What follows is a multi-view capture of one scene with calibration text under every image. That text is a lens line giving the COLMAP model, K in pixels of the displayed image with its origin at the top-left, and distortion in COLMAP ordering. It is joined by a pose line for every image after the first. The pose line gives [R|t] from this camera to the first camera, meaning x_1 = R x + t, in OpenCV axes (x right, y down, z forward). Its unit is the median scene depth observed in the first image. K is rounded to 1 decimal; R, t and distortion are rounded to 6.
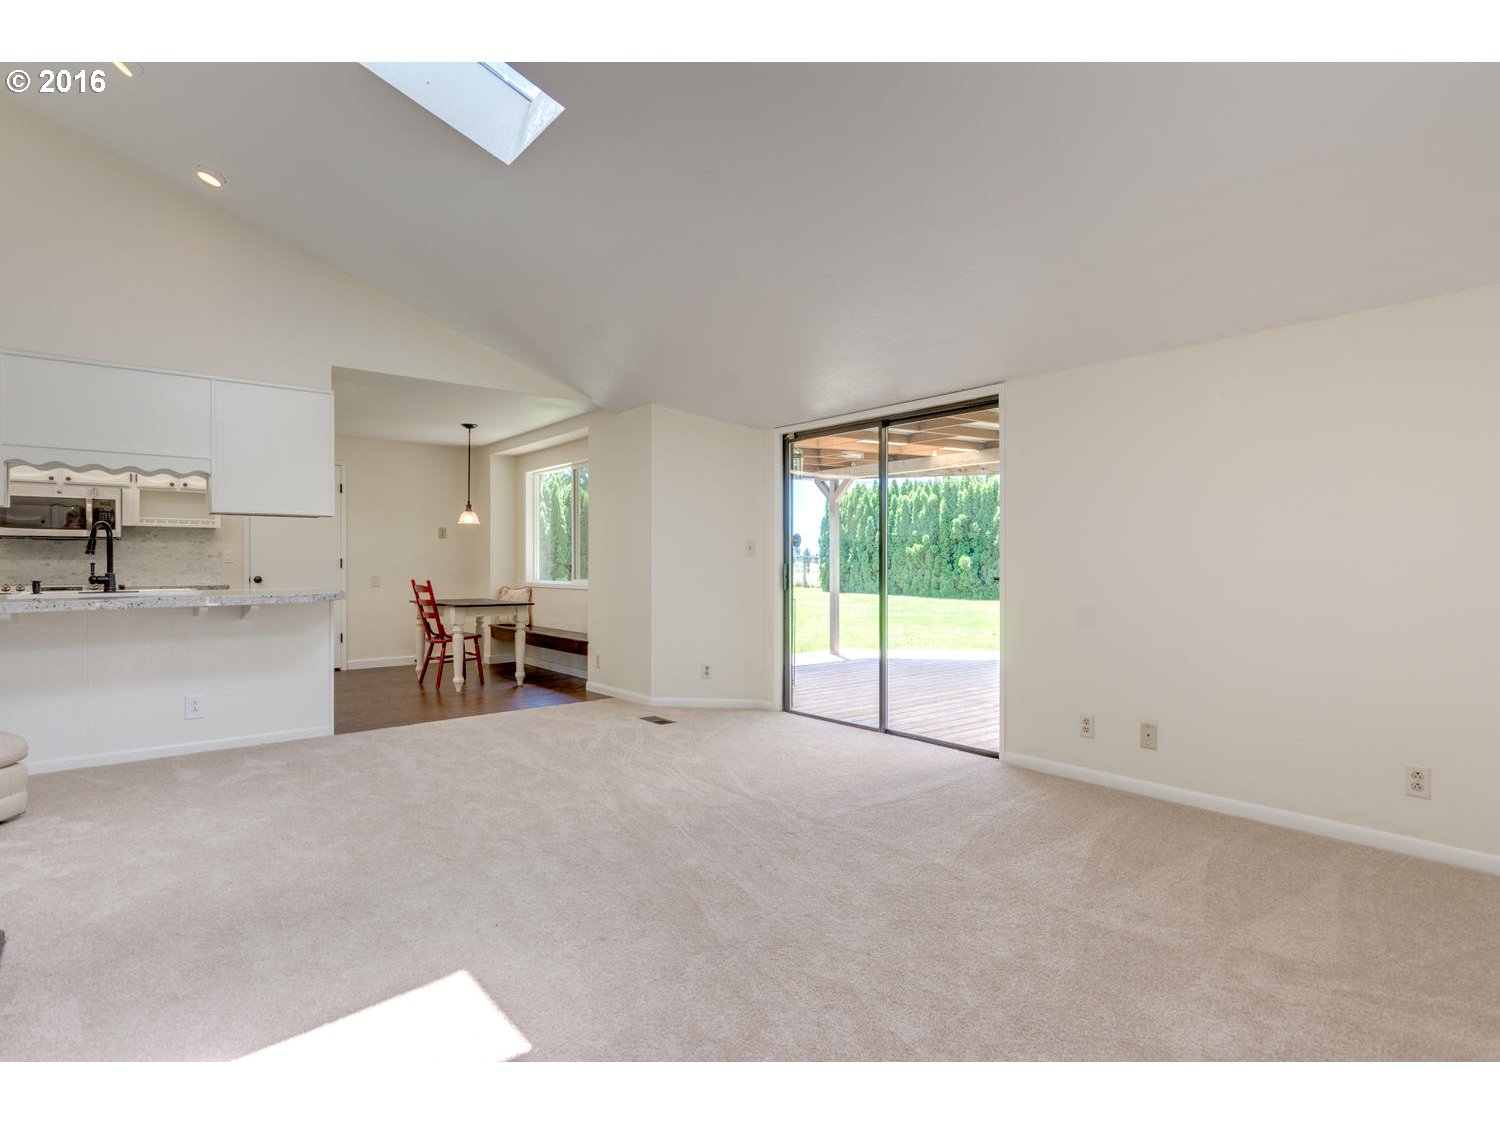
lens RADIAL K [[764.6, 0, 750.0], [0, 764.6, 562.5], [0, 0, 1]] dist [-0.000387, -0.000031]
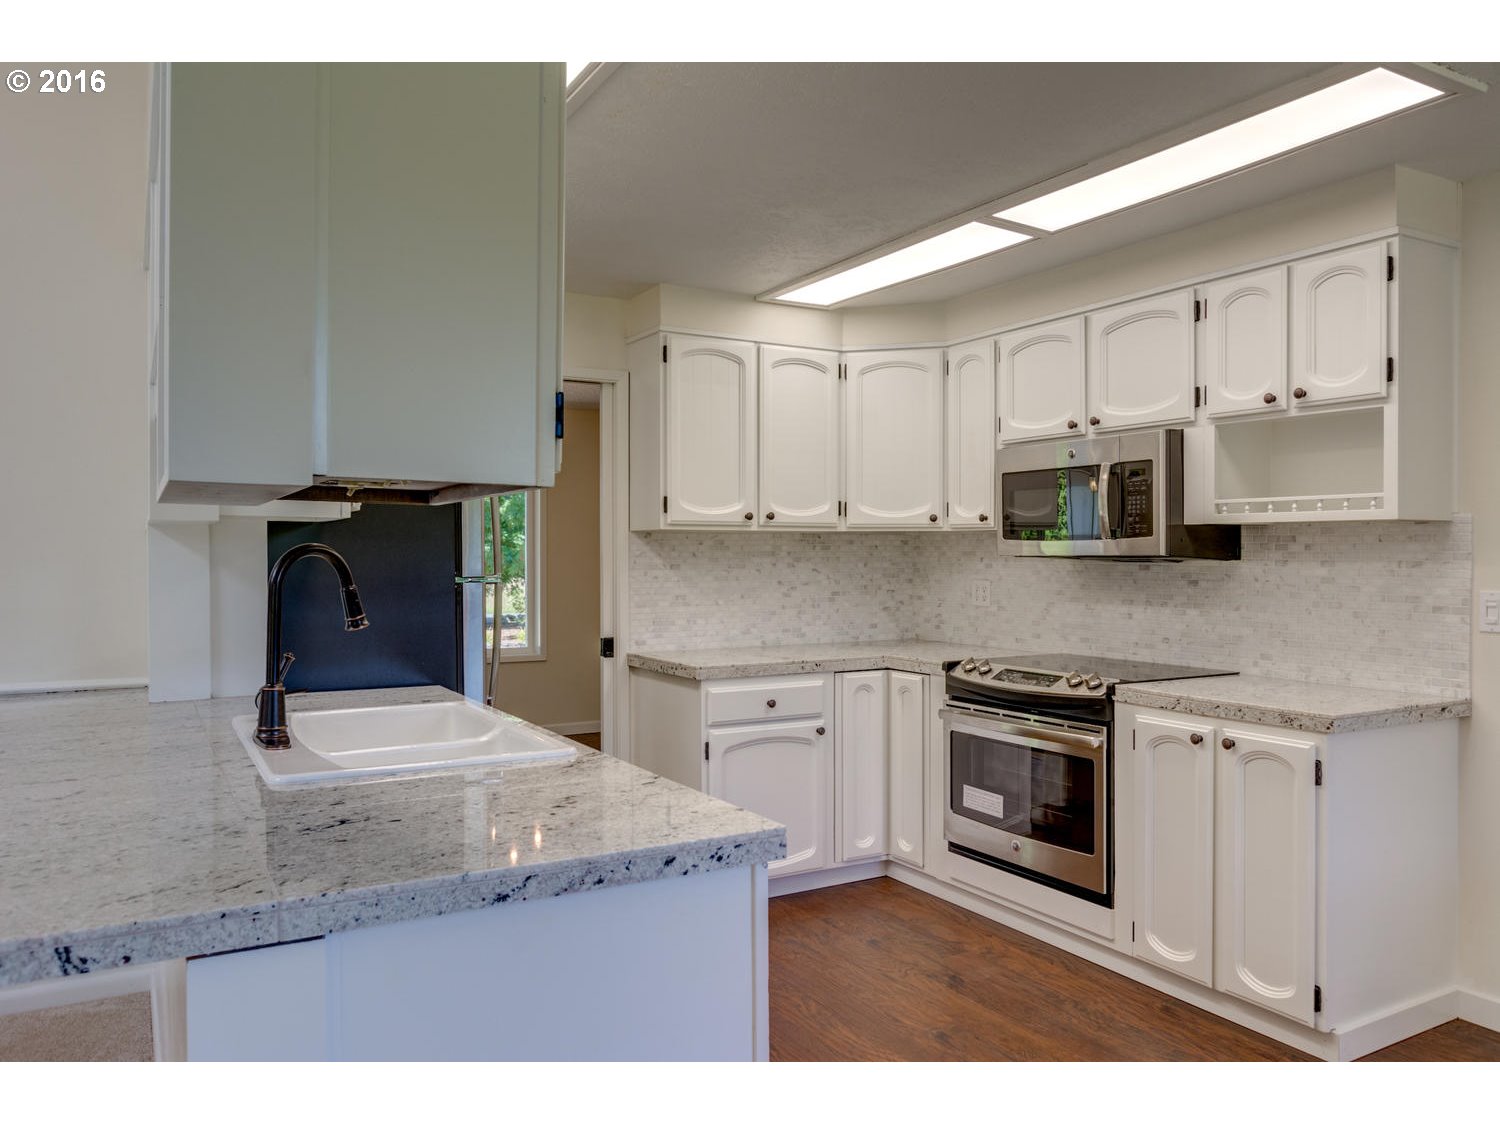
lens RADIAL K [[1095.5, 0, 750.0], [0, 1095.5, 562.5], [0, 0, 1]] dist [0.000334, 0.000964]
pose [[-0.169177, 0.007783, -0.985555, -0.237432], [-0.001747, 0.999965, 0.008196, -0.032905], [0.985584, 0.003108, -0.169158, 0.867573]]
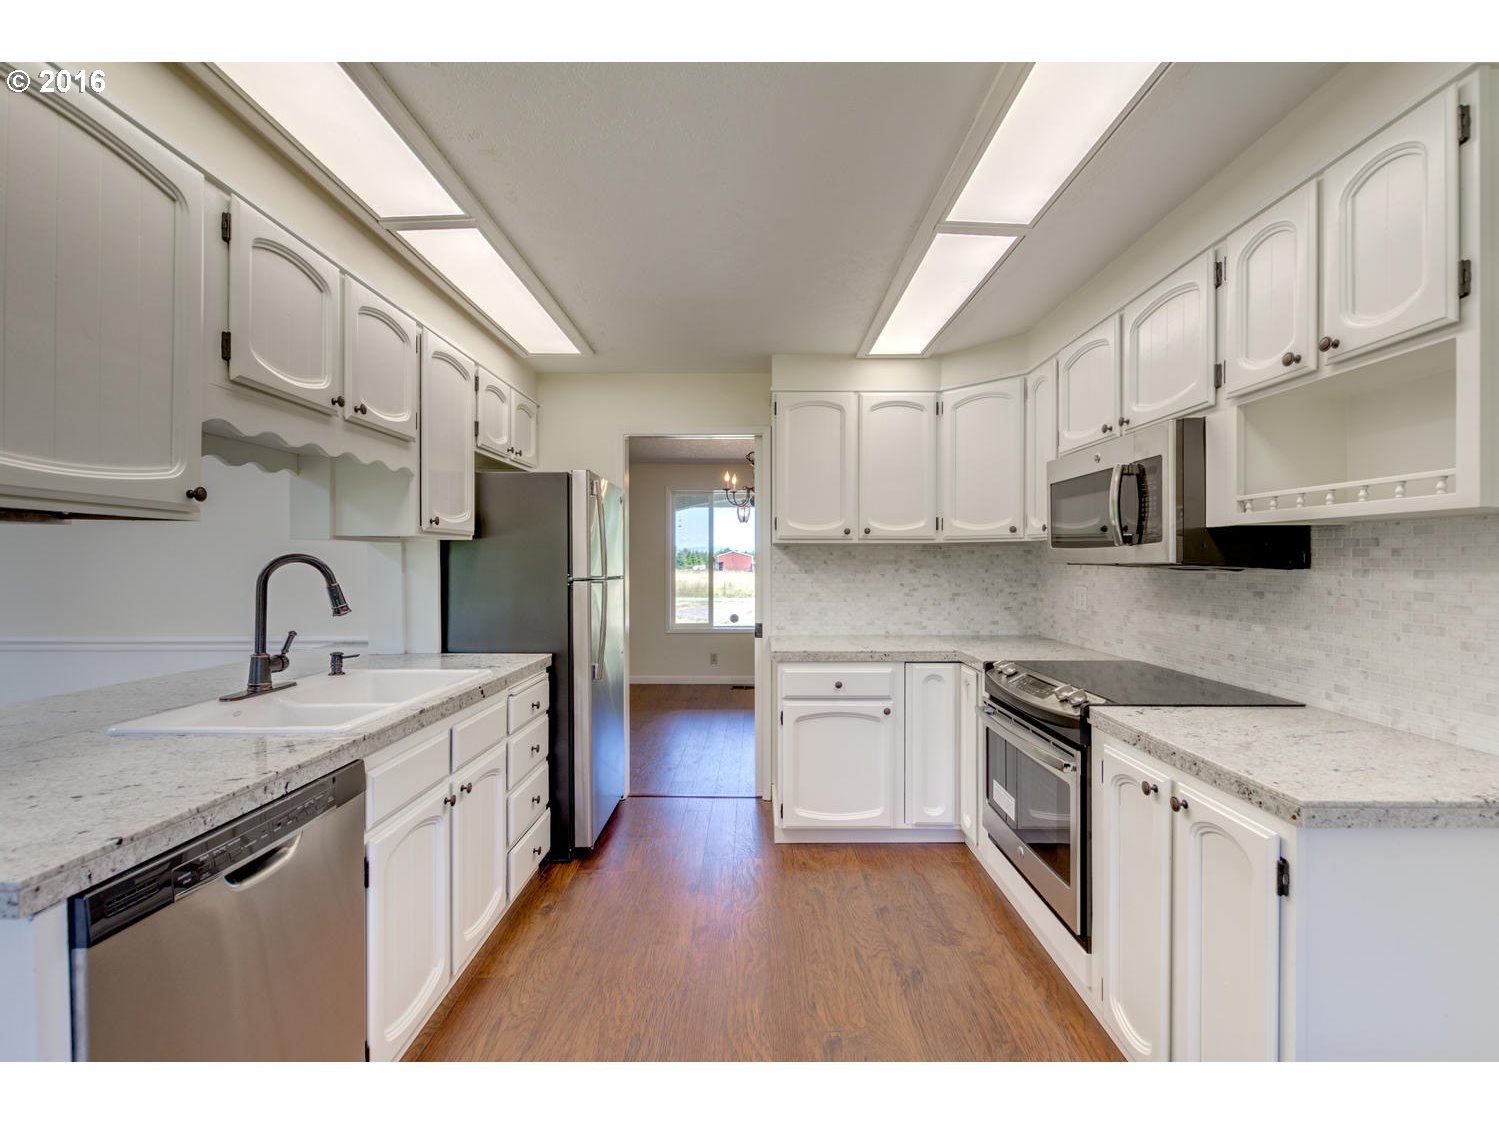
lens RADIAL K [[651.2, 0, 749.5], [0, 651.2, 562.0], [0, 0, 1]] dist [-0.000095, 0.000077]
pose [[-0.643429, -0.001336, -0.765505, -0.471777], [-0.002688, 0.999996, 0.000515, -0.032327], [0.765501, 0.002389, -0.643430, 1.018098]]
